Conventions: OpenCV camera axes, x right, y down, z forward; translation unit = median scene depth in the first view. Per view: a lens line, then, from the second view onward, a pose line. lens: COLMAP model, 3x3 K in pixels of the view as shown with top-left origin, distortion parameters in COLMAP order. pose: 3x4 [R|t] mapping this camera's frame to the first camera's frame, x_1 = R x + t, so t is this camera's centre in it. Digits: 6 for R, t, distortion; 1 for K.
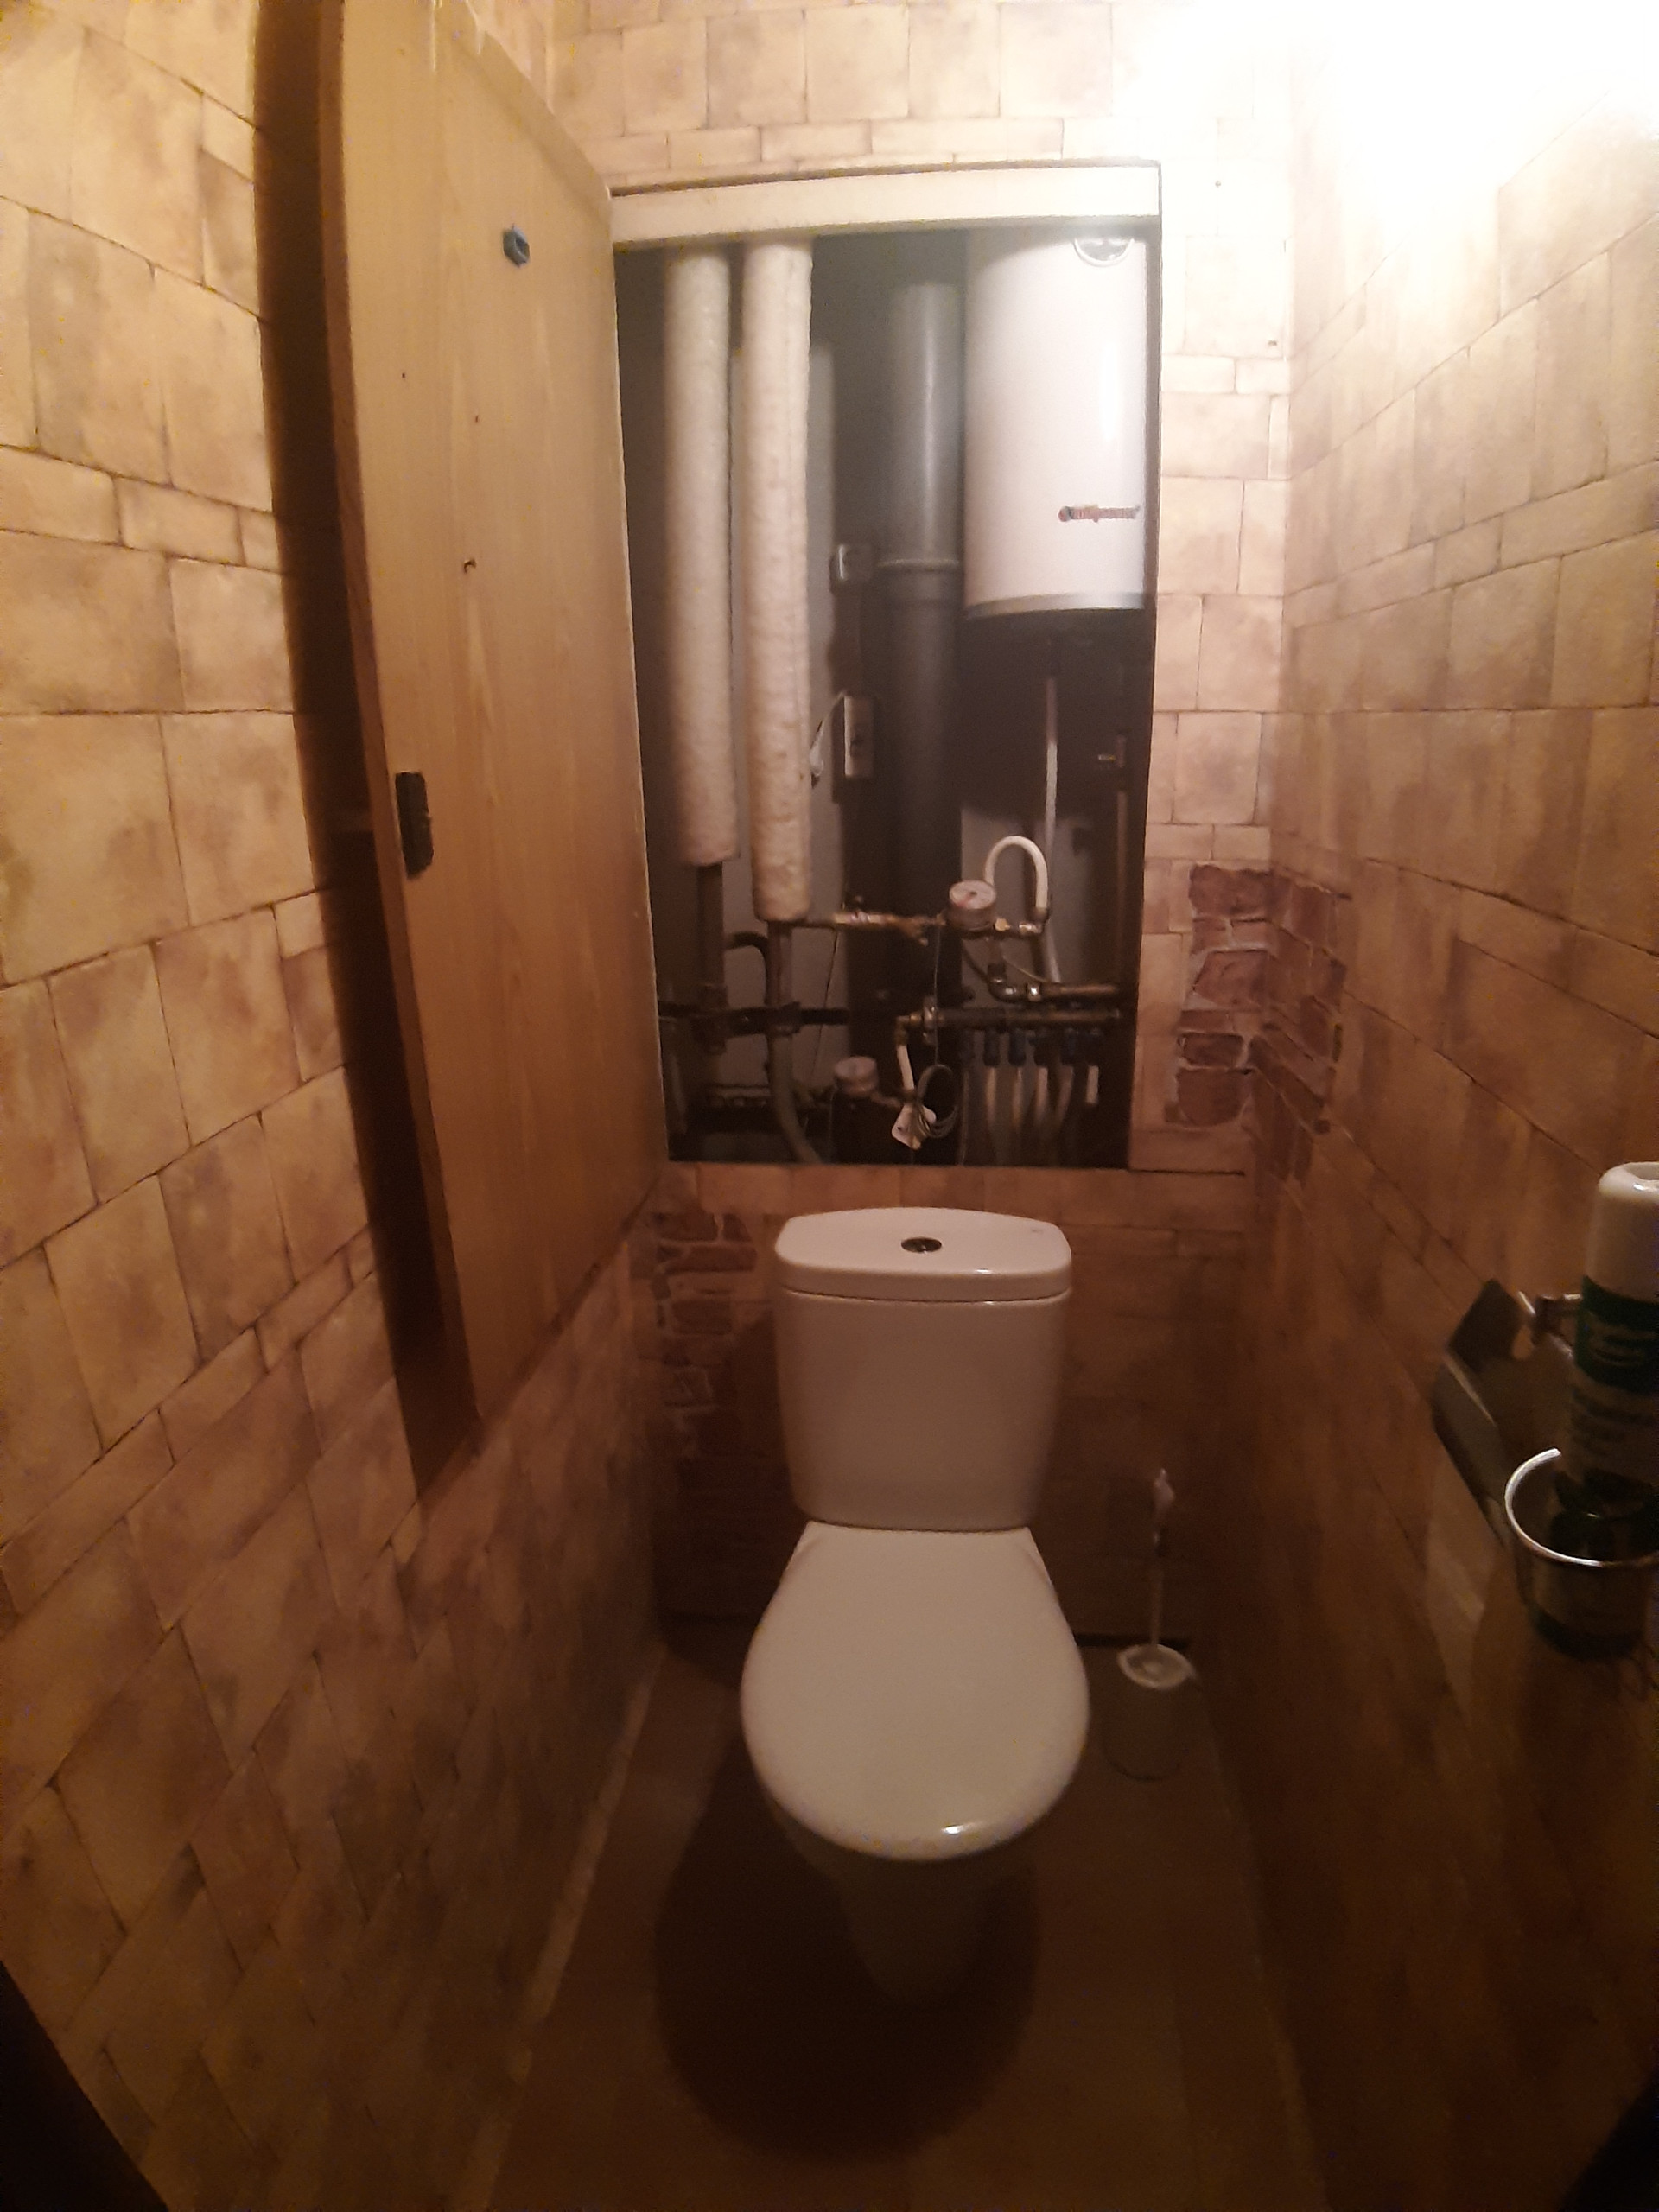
lens RADIAL K [[1171.3, 0, 838.9], [0, 1171.3, 1097.5], [0, 0, 1]] dist [-0.105305, -0.001281]
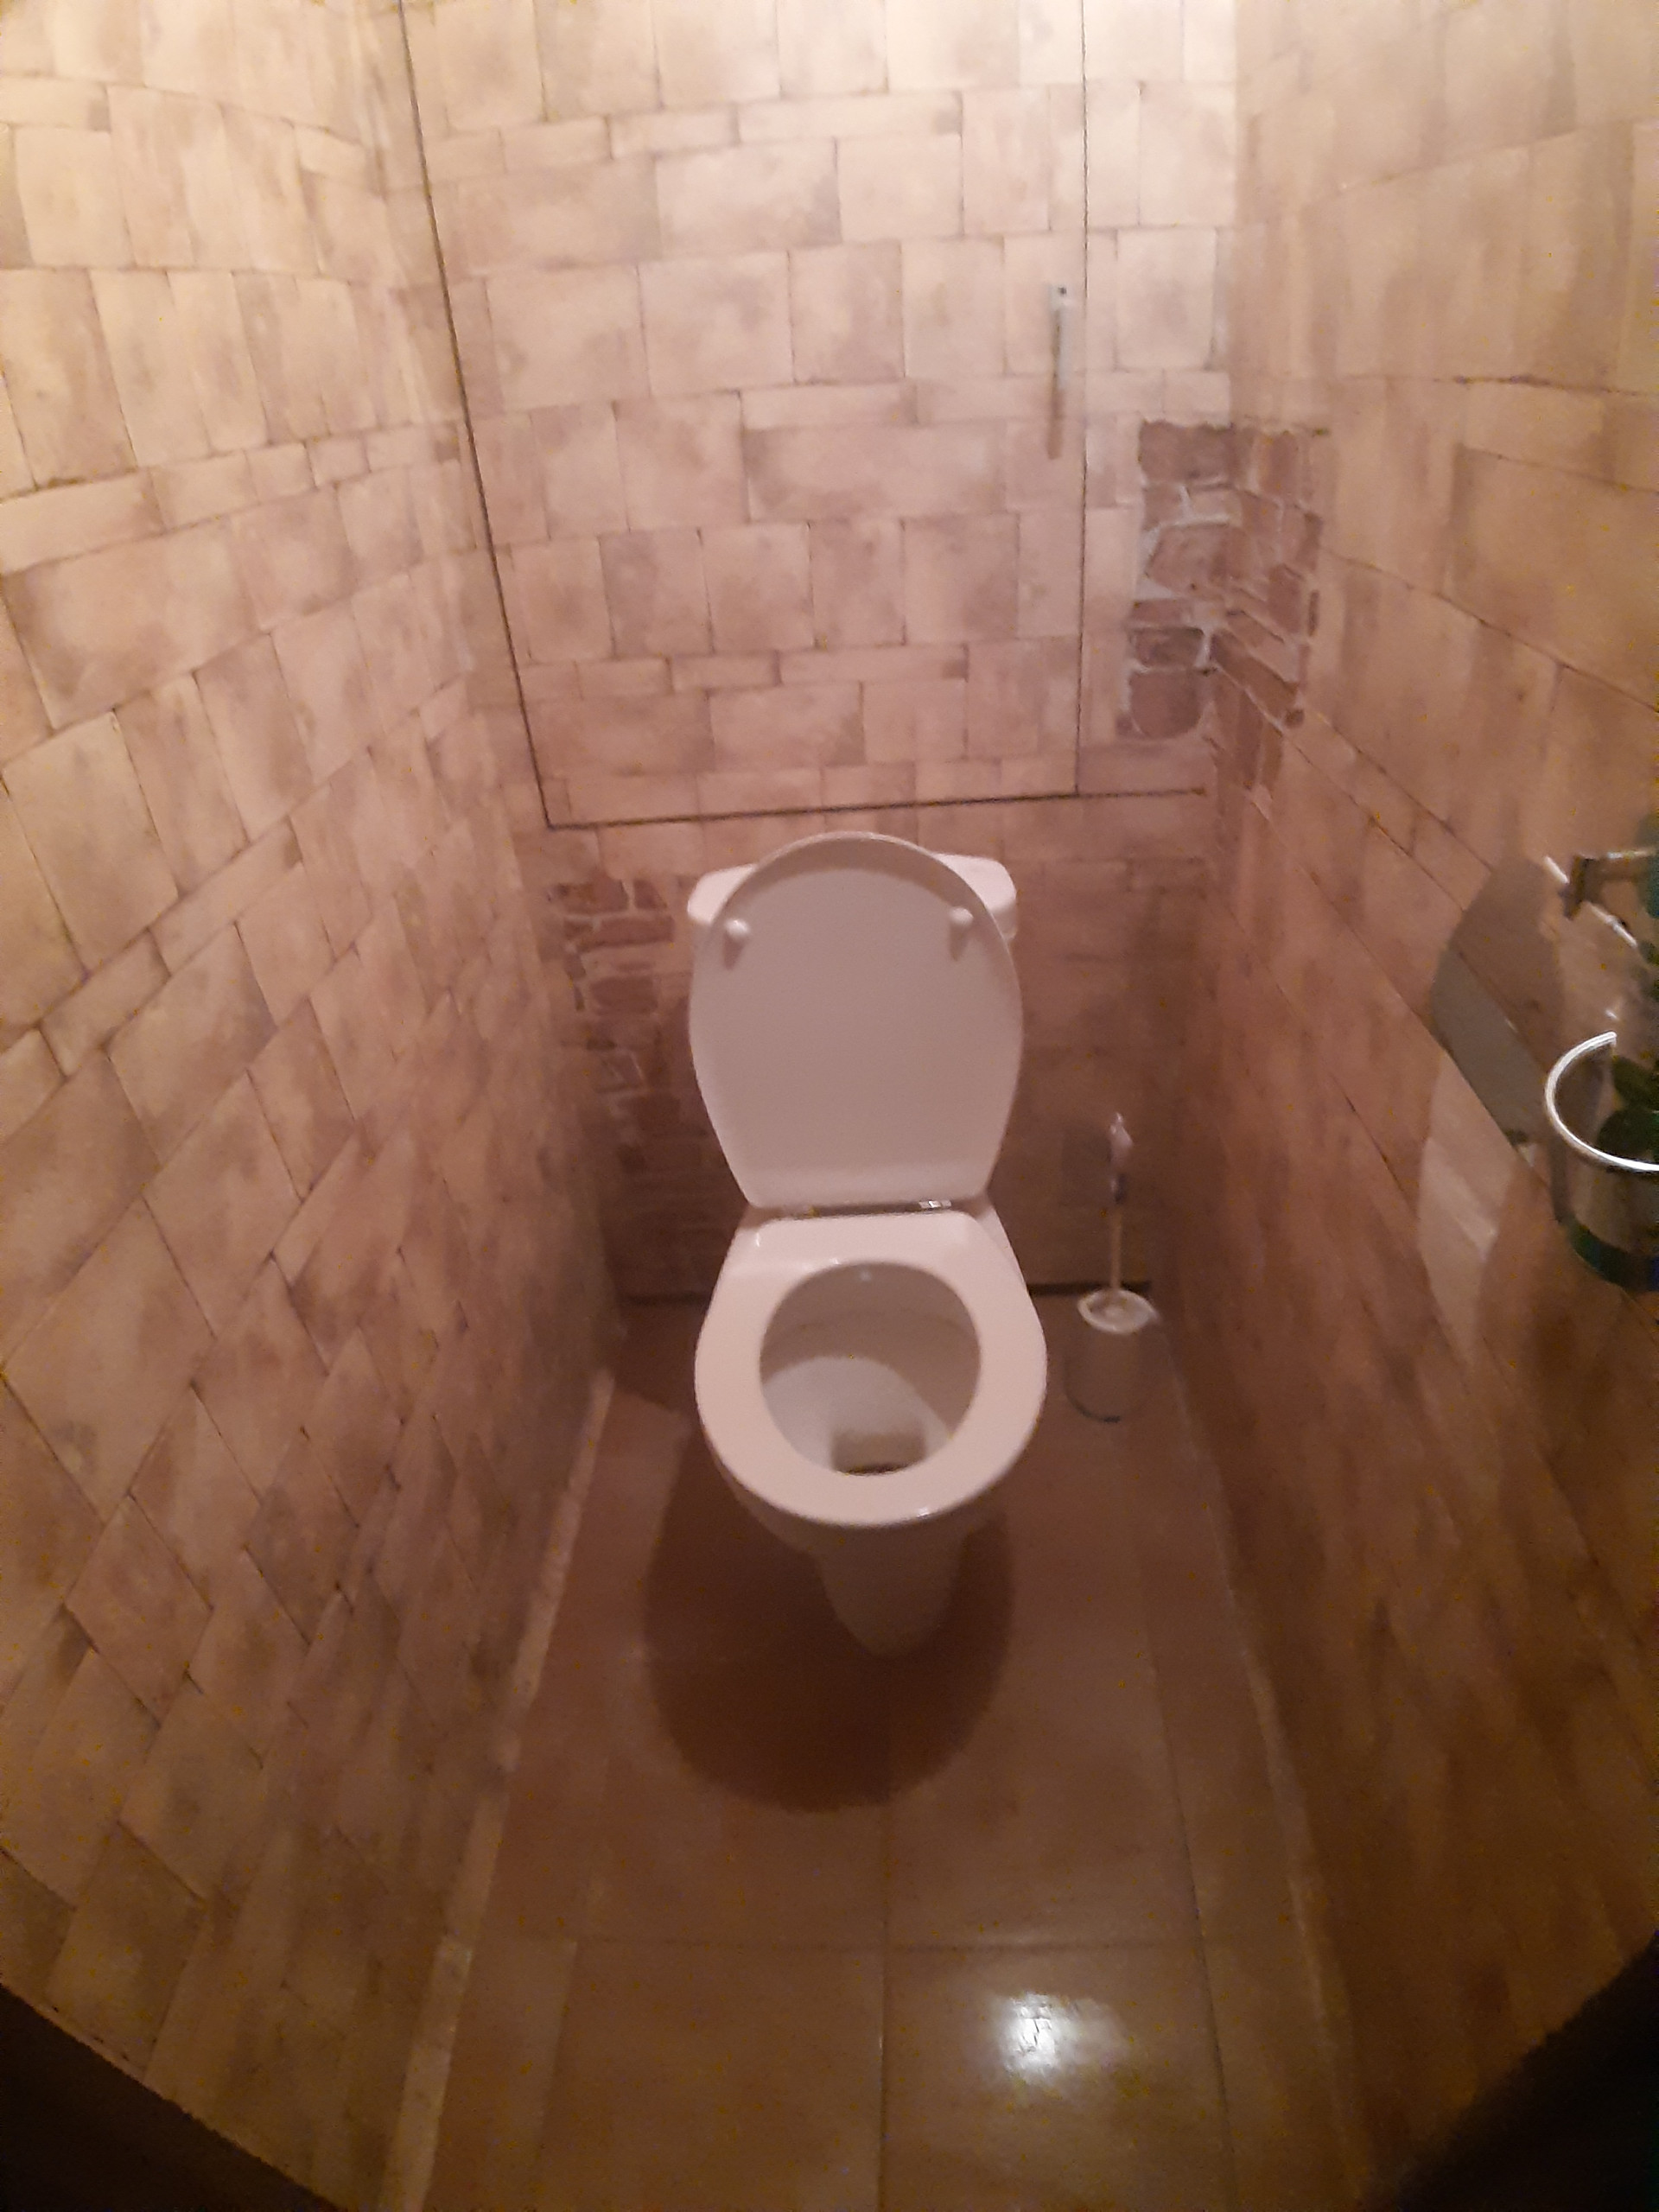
lens RADIAL K [[1159.0, 0, 845.0], [0, 1159.0, 1112.6], [0, 0, 1]] dist [-0.102760, -0.002126]
pose [[0.996531, -0.079122, 0.025783, 0.038391], [0.069219, 0.960102, 0.270948, 0.059308], [-0.046193, -0.268223, 0.962249, 0.122588]]
